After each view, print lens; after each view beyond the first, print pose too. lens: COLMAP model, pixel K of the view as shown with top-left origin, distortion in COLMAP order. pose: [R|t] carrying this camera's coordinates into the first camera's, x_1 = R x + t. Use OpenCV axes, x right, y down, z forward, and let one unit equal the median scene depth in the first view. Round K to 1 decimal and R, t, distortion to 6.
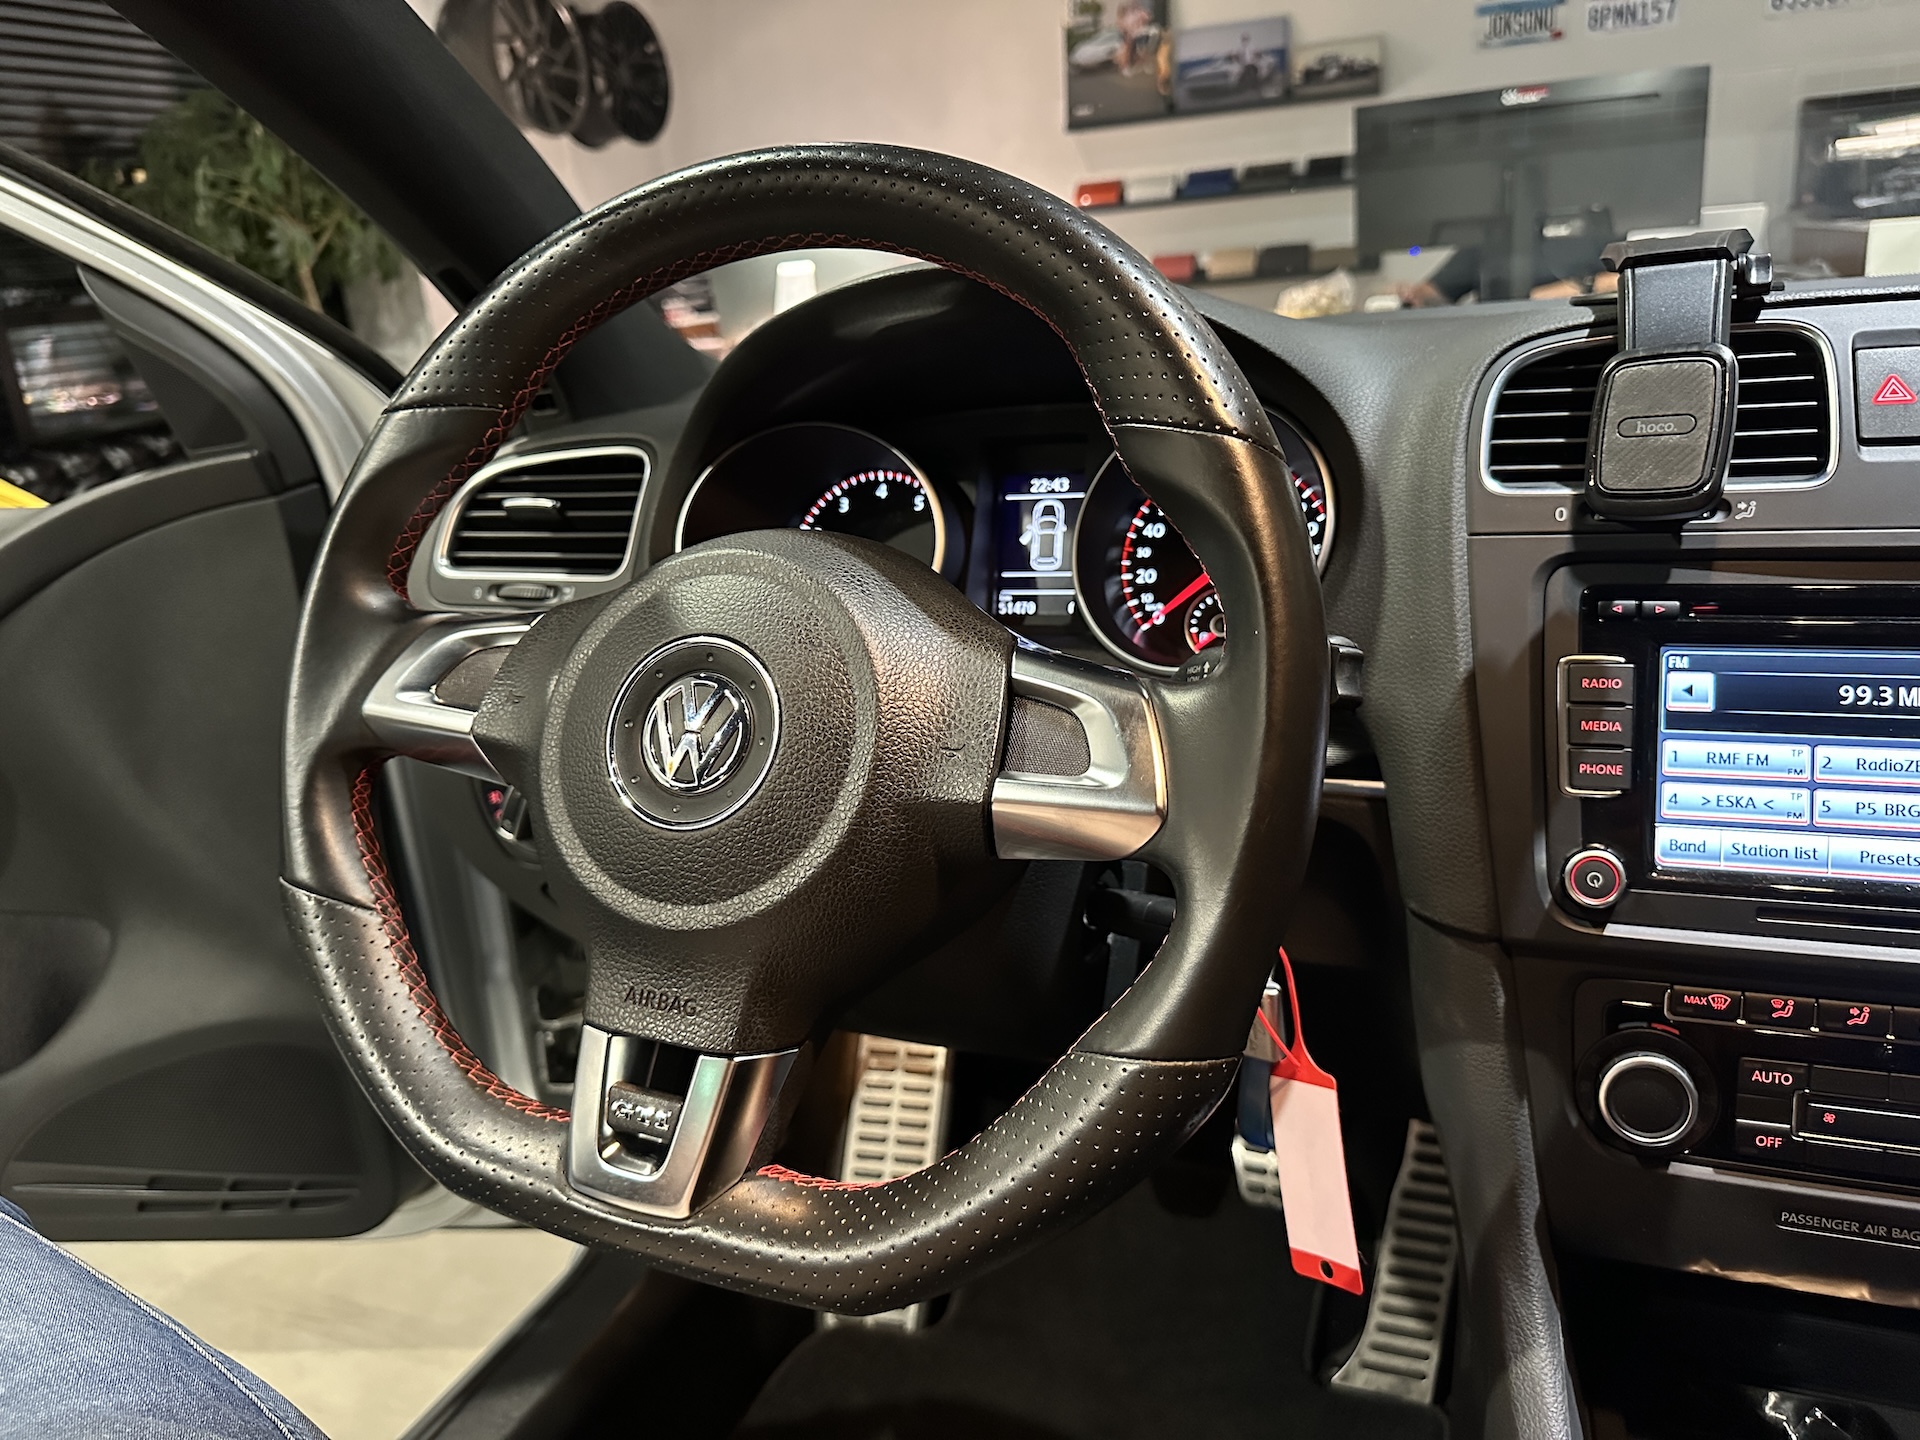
lens RADIAL K [[1387.4, 0, 957.4], [0, 1387.4, 713.8], [0, 0, 1]] dist [0.001315, -0.038139]
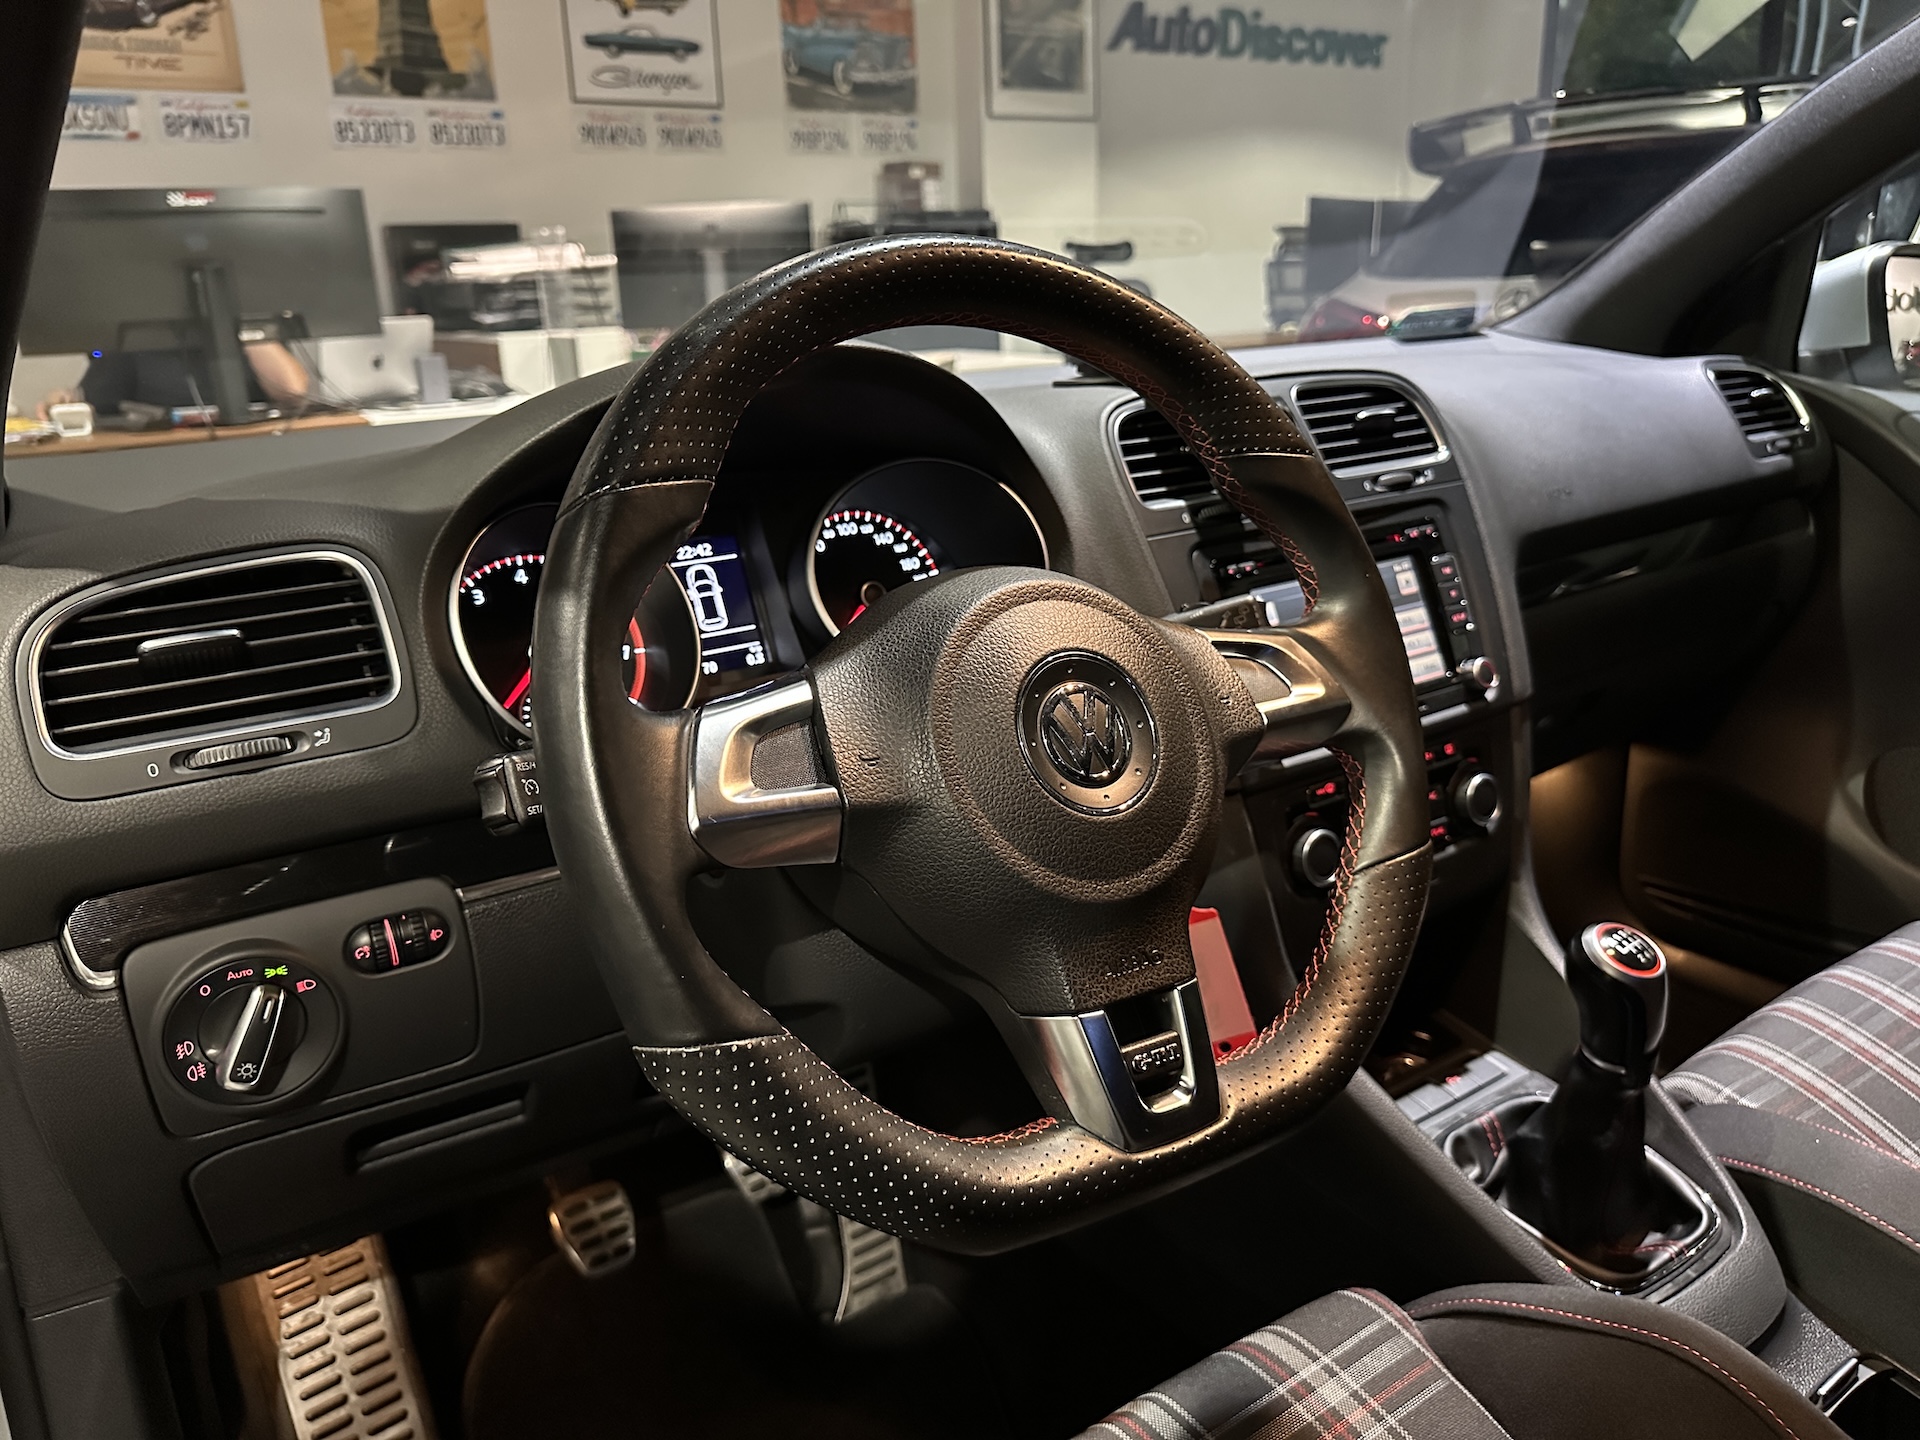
lens RADIAL K [[1361.8, 0, 969.5], [0, 1361.8, 725.2], [0, 0, 1]] dist [0.060160, -0.087777]
pose [[0.539948, -0.184943, 0.821129, -1.014952], [0.238938, 0.969107, 0.061154, -0.072697], [-0.807072, 0.163178, 0.567457, 0.379720]]
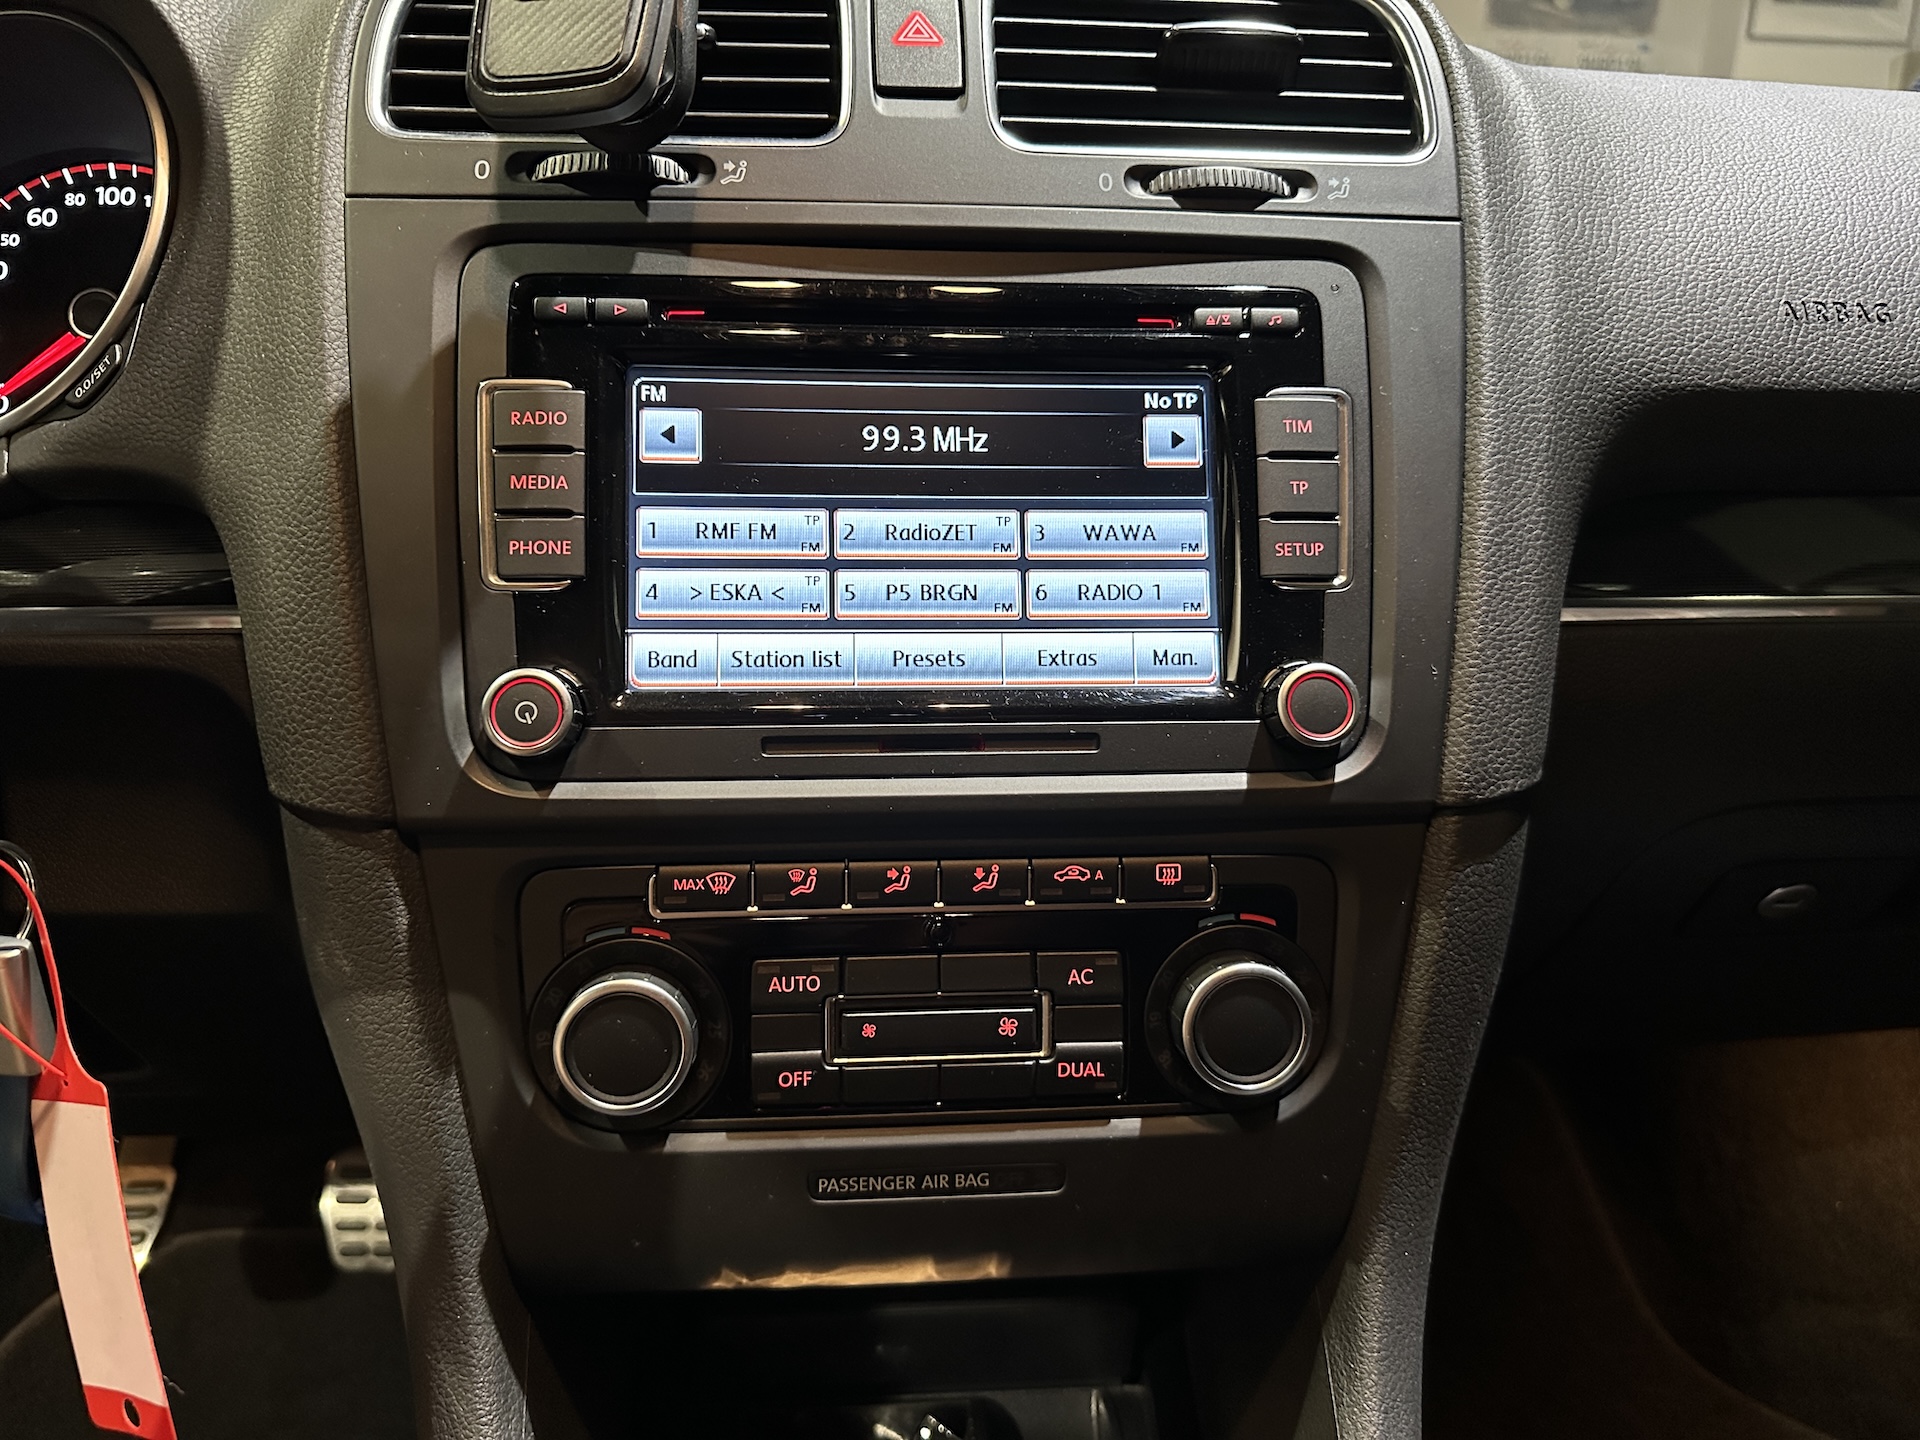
lens RADIAL K [[1366.3, 0, 996.6], [0, 1366.3, 688.8], [0, 0, 1]] dist [0.066110, -0.117114]
pose [[0.875528, -0.027679, 0.482374, 0.335265], [0.040177, 0.999071, -0.015595, 0.124459], [-0.481494, 0.033034, 0.875827, 0.326997]]
